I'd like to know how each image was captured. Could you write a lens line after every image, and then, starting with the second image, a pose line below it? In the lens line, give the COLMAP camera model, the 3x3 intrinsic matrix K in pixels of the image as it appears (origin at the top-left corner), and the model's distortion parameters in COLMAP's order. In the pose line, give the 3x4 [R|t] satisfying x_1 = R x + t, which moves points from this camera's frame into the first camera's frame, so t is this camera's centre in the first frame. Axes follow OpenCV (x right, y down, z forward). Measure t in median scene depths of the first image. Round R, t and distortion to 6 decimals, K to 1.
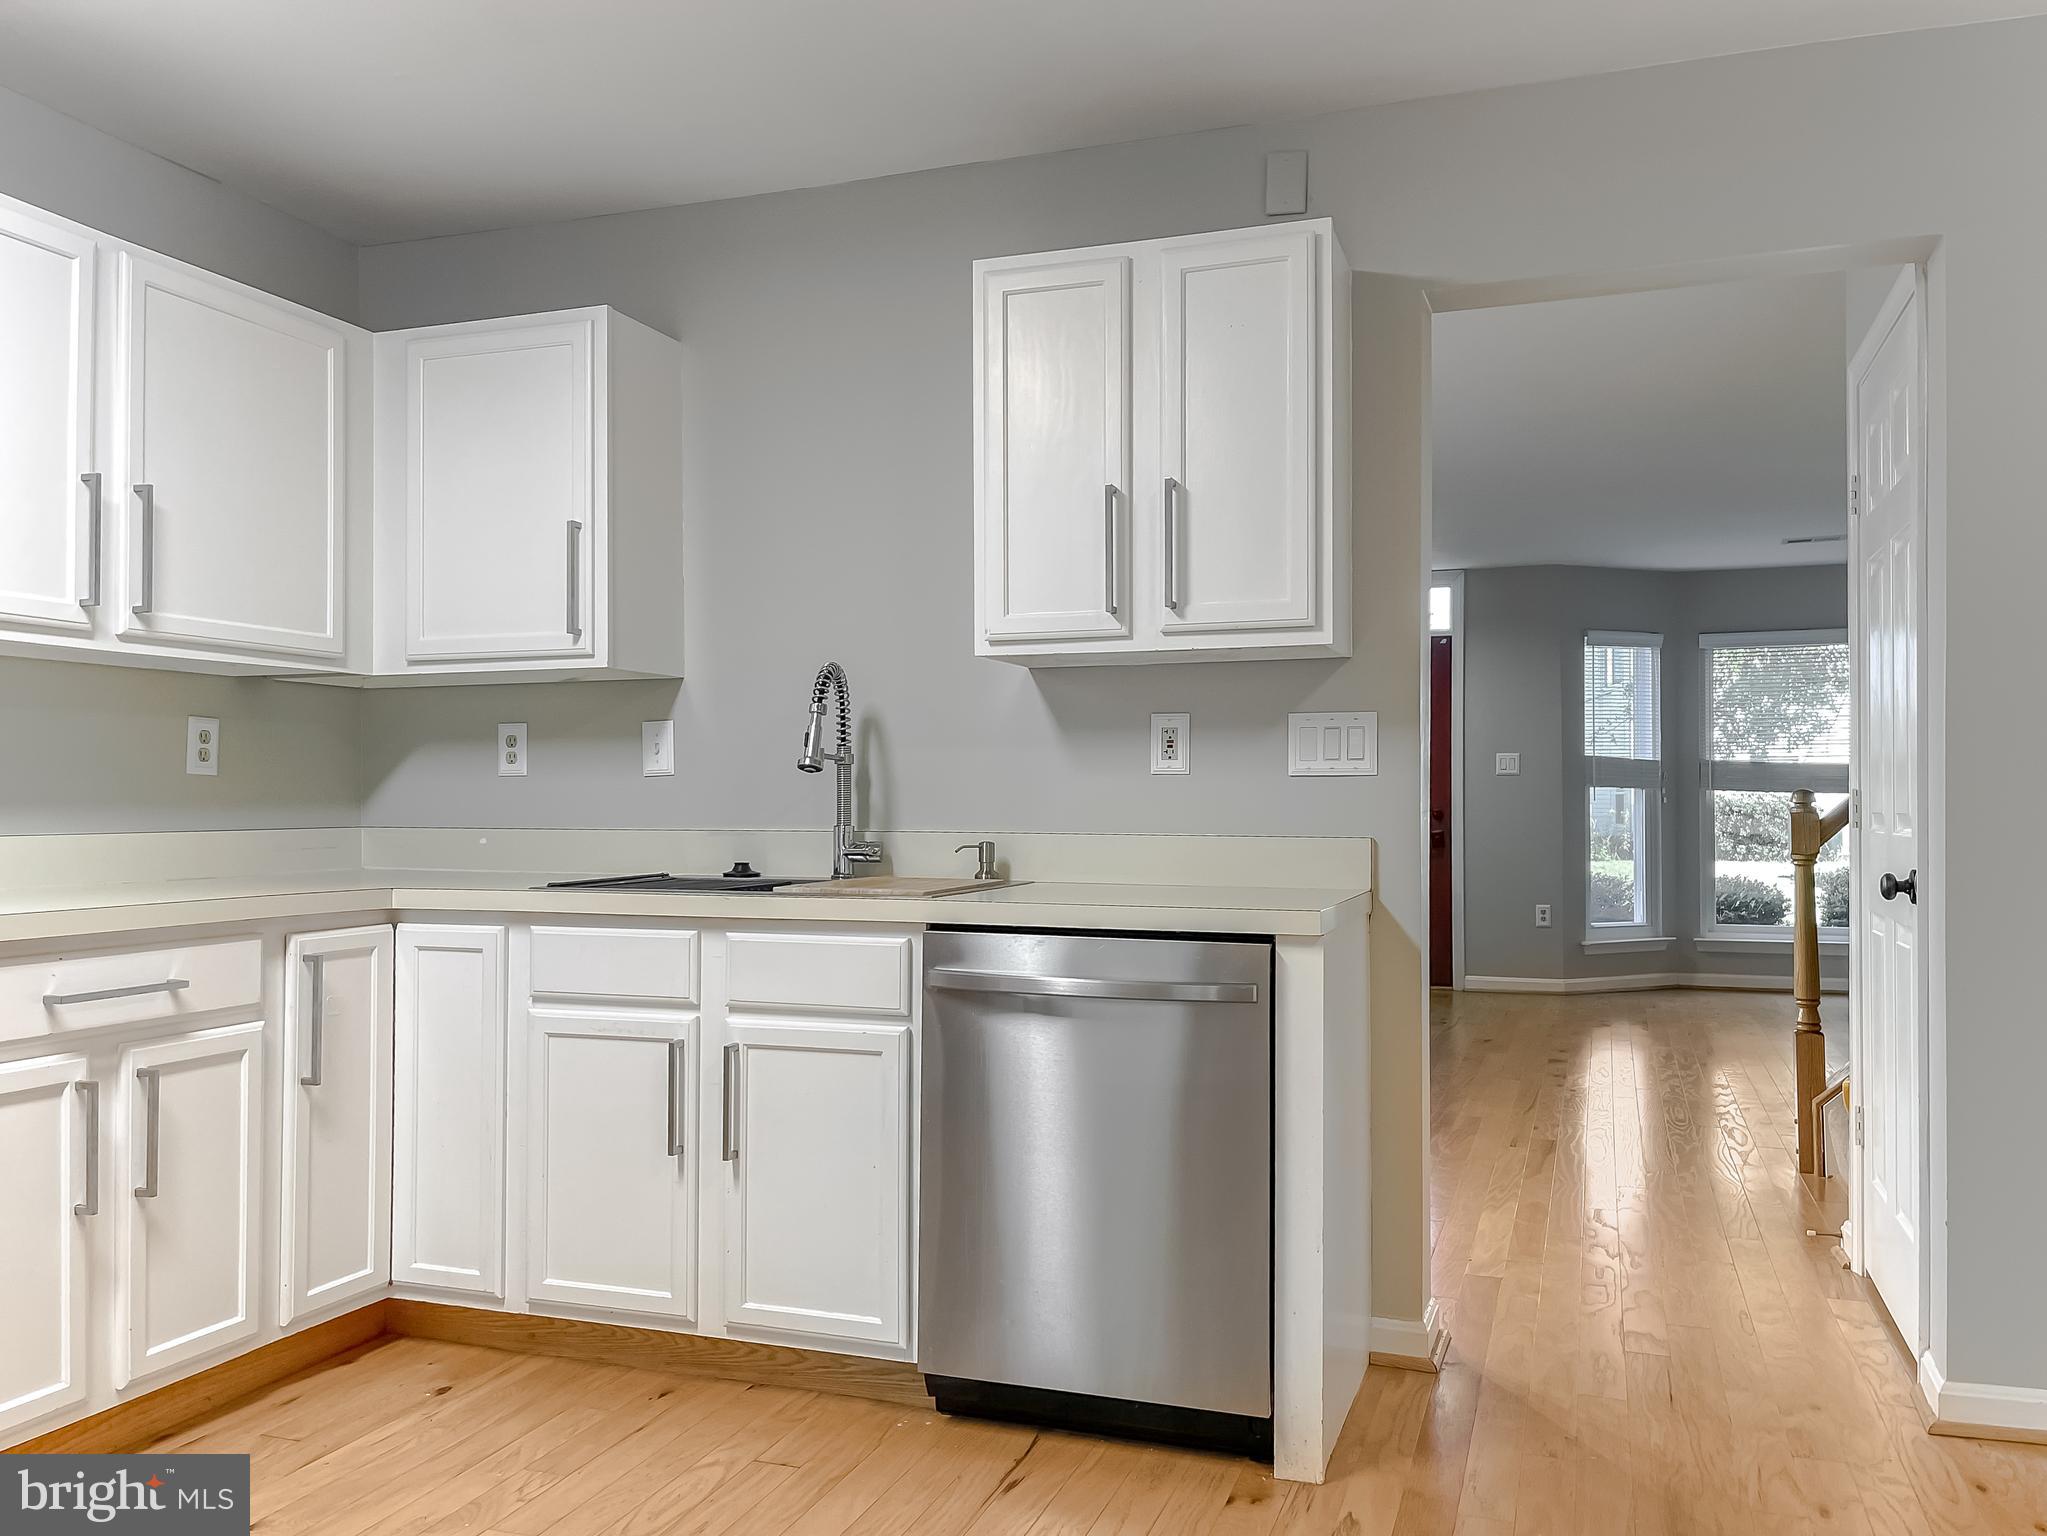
lens RADIAL K [[1613.5, 0, 1032.6], [0, 1613.5, 780.5], [0, 0, 1]] dist [0.065025, -0.081035]
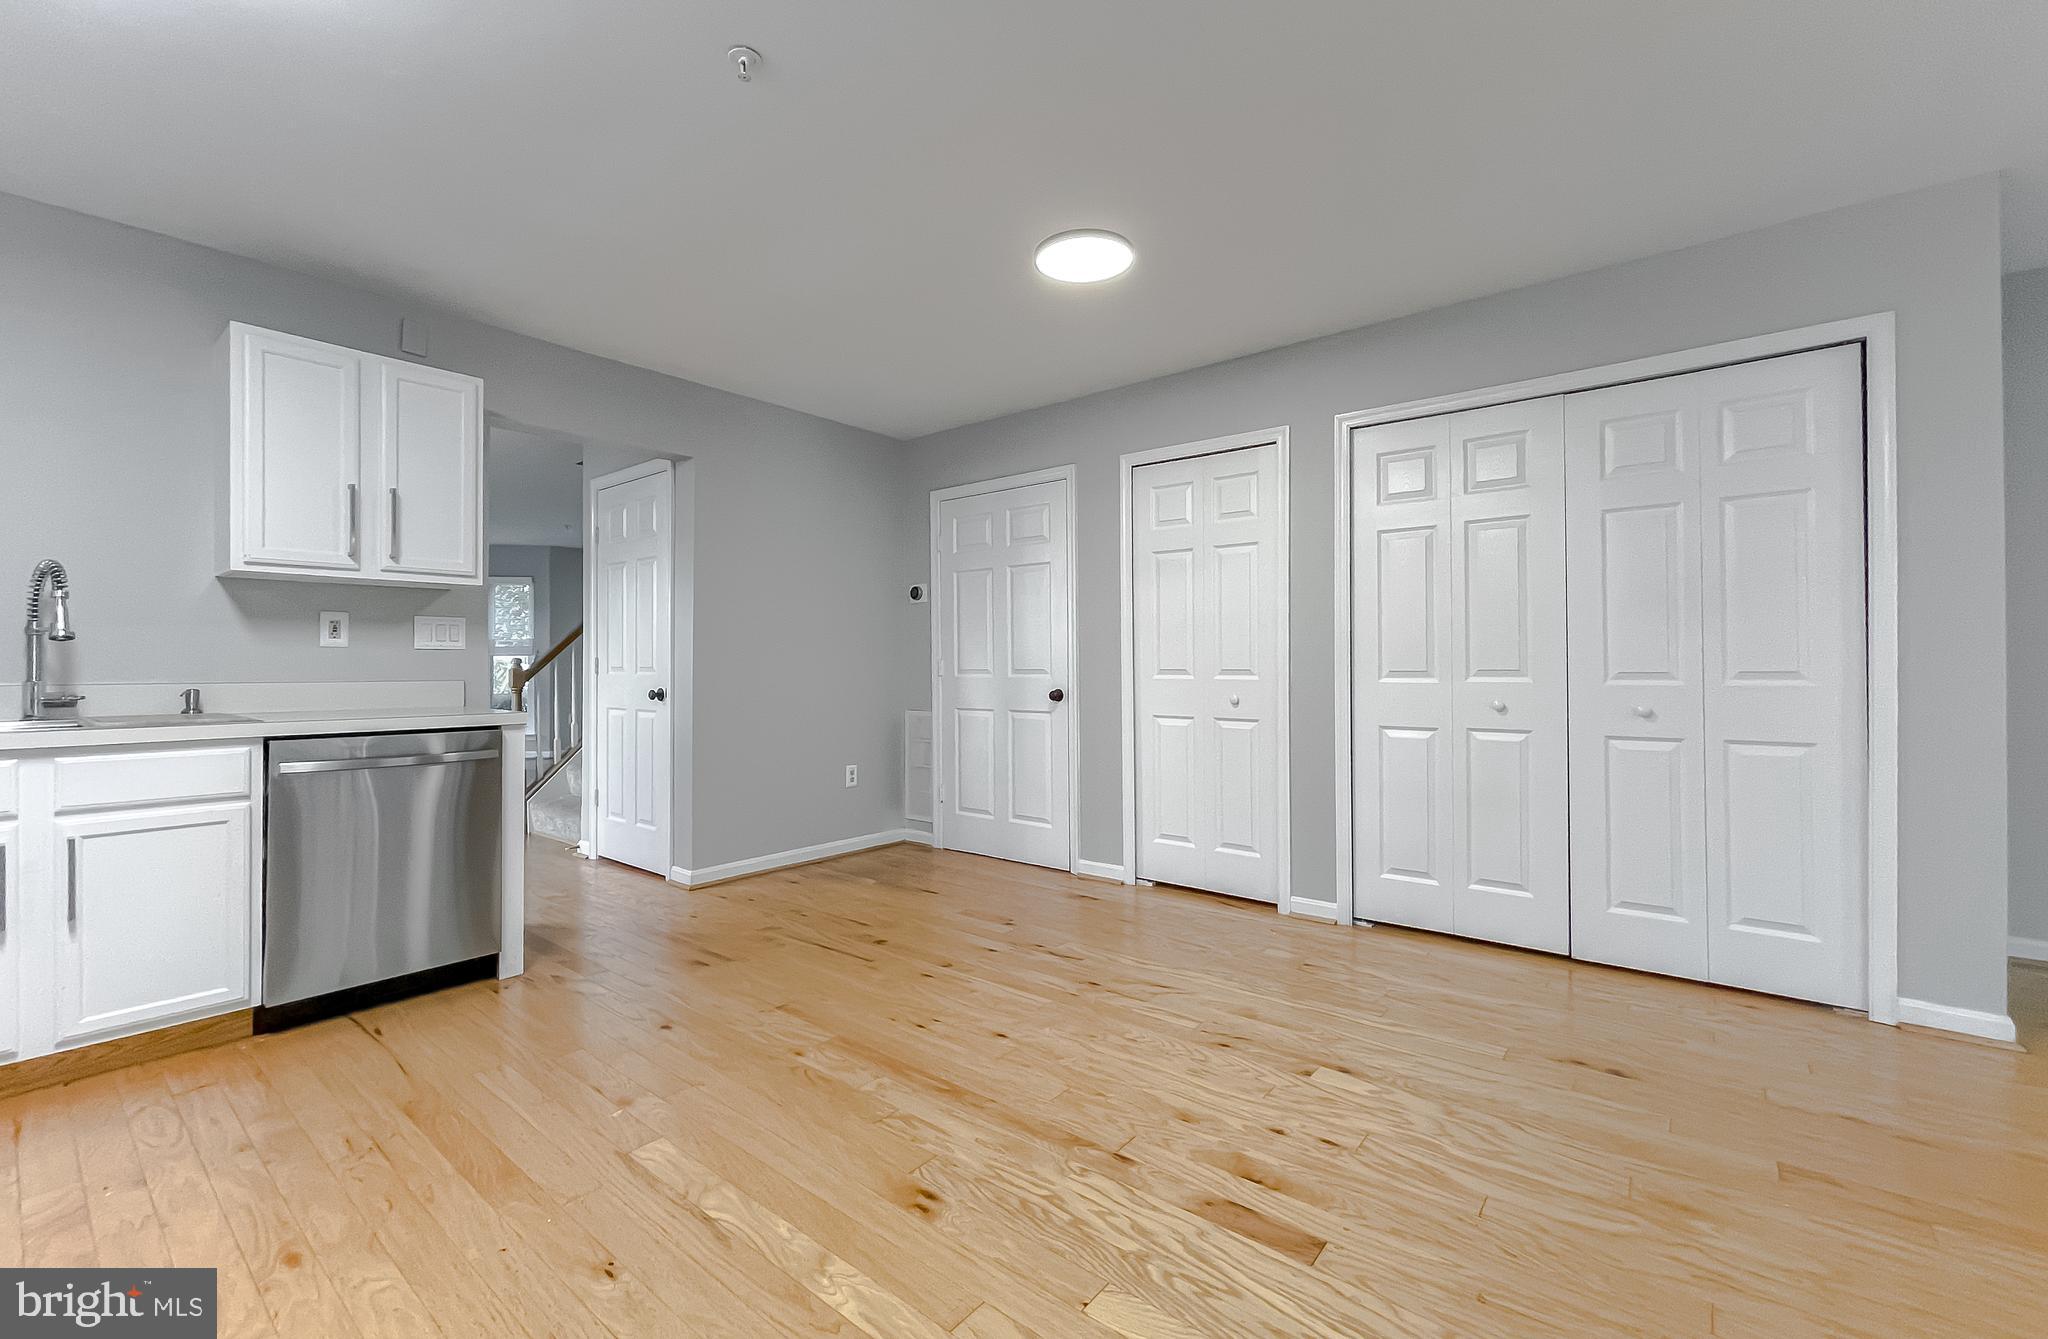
lens RADIAL K [[851.1, 0, 1012.7], [0, 851.1, 655.7], [0, 0, 1]] dist [0.002809, 0.000353]
pose [[0.338293, 0.008244, 0.941005, -0.580409], [-0.009499, 0.999941, -0.005346, 0.003889], [-0.940993, -0.007130, 0.338351, -0.002239]]
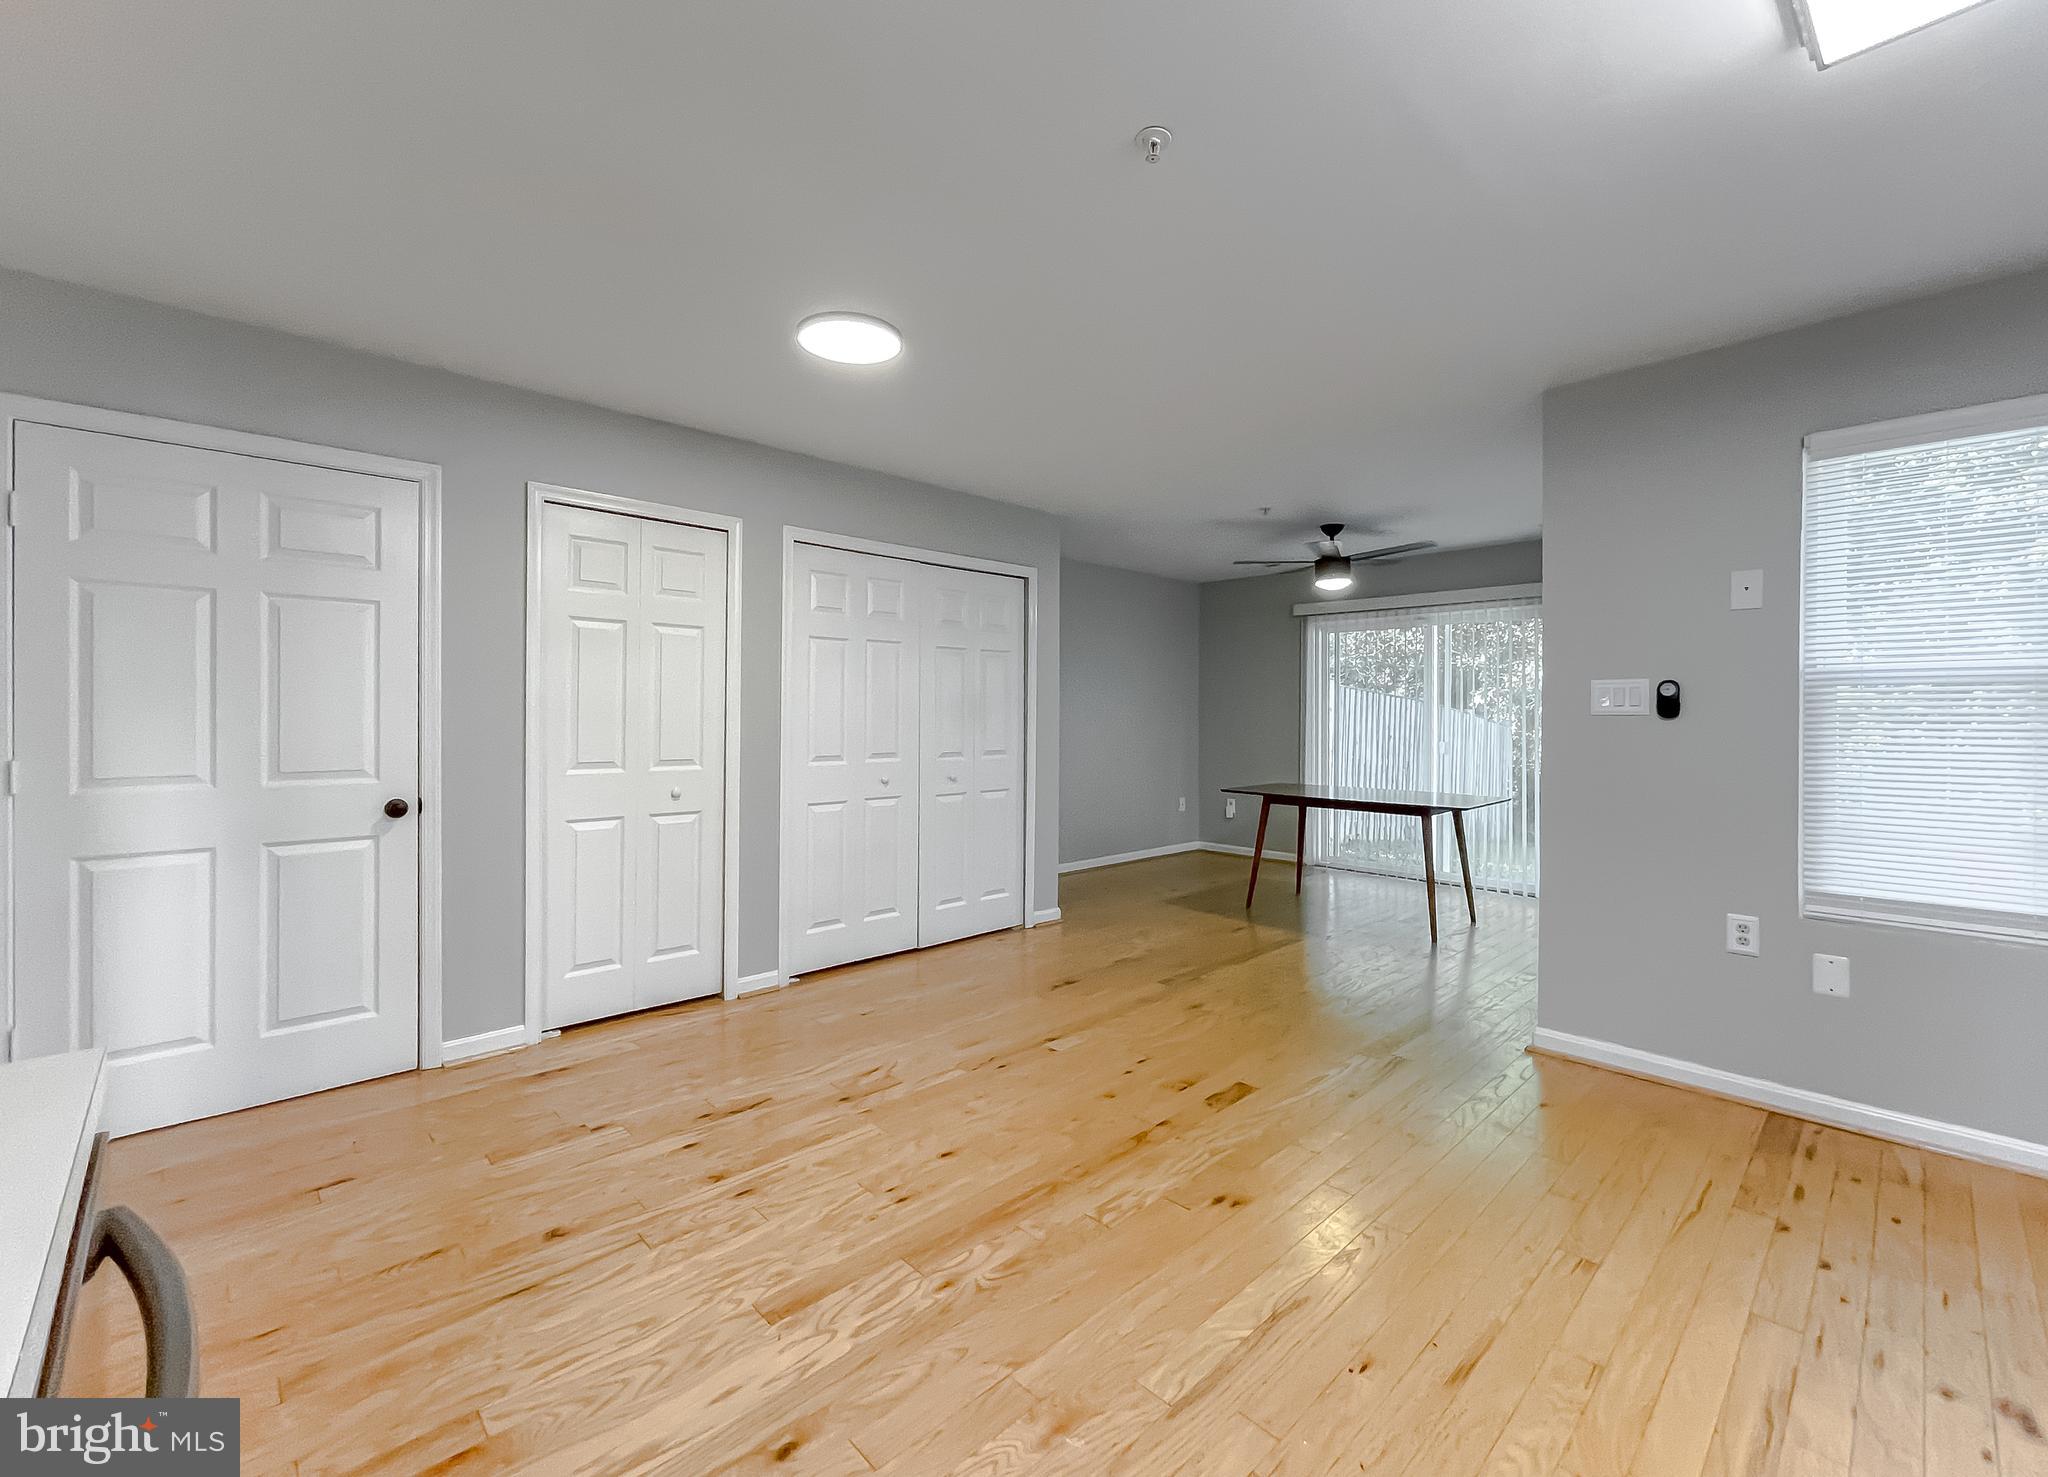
lens RADIAL K [[864.2, 0, 1022.3], [0, 864.2, 714.0], [0, 0, 1]] dist [0.000589, -0.000115]
pose [[-0.892573, -0.005876, 0.450864, -0.239559], [-0.013337, 0.999822, -0.013373, -0.039289], [-0.450705, -0.017950, -0.892492, 0.978130]]
